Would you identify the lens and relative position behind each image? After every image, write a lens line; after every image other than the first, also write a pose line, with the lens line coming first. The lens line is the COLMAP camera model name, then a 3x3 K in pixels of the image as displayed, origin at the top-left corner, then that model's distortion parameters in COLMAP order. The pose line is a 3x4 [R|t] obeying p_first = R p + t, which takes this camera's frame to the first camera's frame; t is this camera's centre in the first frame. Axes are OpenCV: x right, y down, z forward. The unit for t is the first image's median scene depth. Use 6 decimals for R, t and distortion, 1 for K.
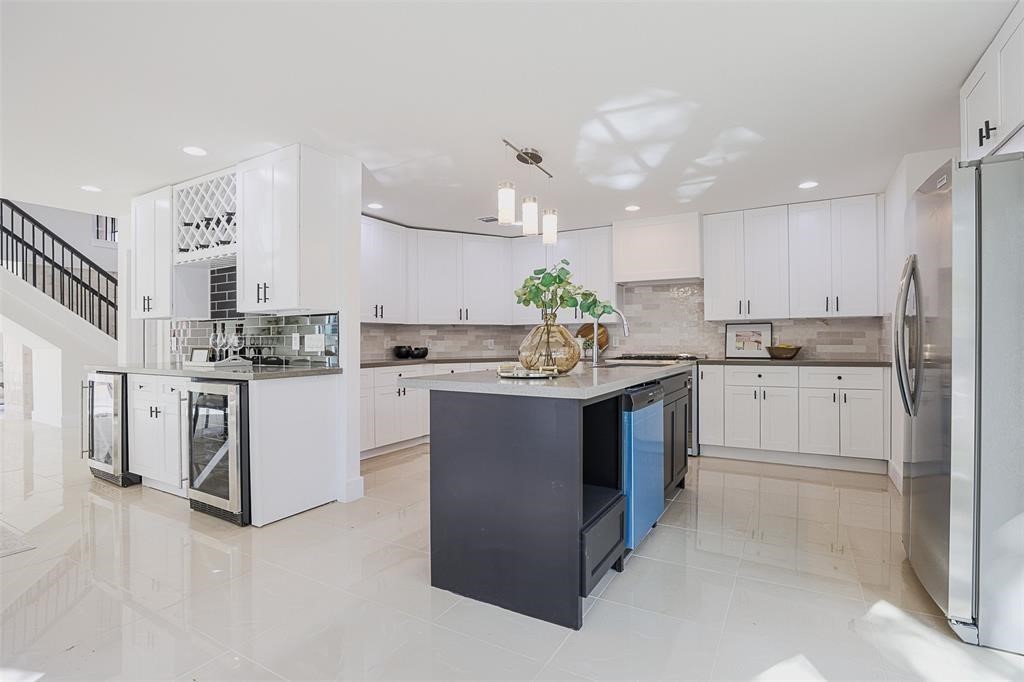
lens RADIAL K [[486.0, 0, 491.4], [0, 486.0, 351.1], [0, 0, 1]] dist [-0.016618, 0.000644]
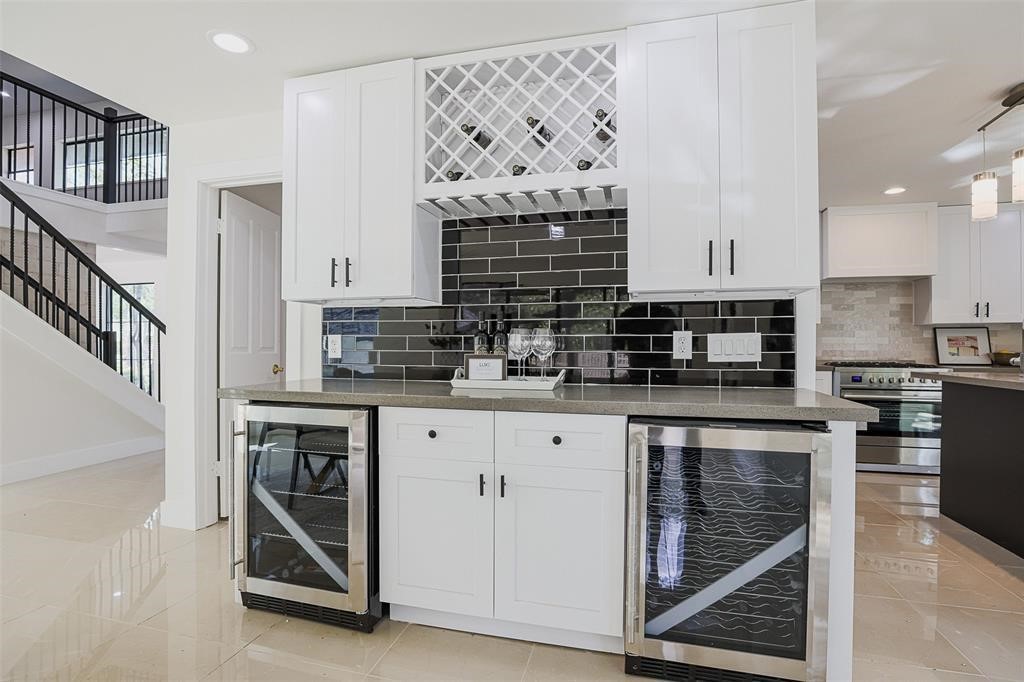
lens RADIAL K [[499.8, 0, 511.0], [0, 499.8, 350.7], [0, 0, 1]] dist [-0.028780, 0.000934]
pose [[0.961497, 0.001736, 0.274809, -0.574454], [0.000783, 0.999959, -0.009057, -0.005026], [-0.274813, 0.008924, 0.961456, 0.347358]]
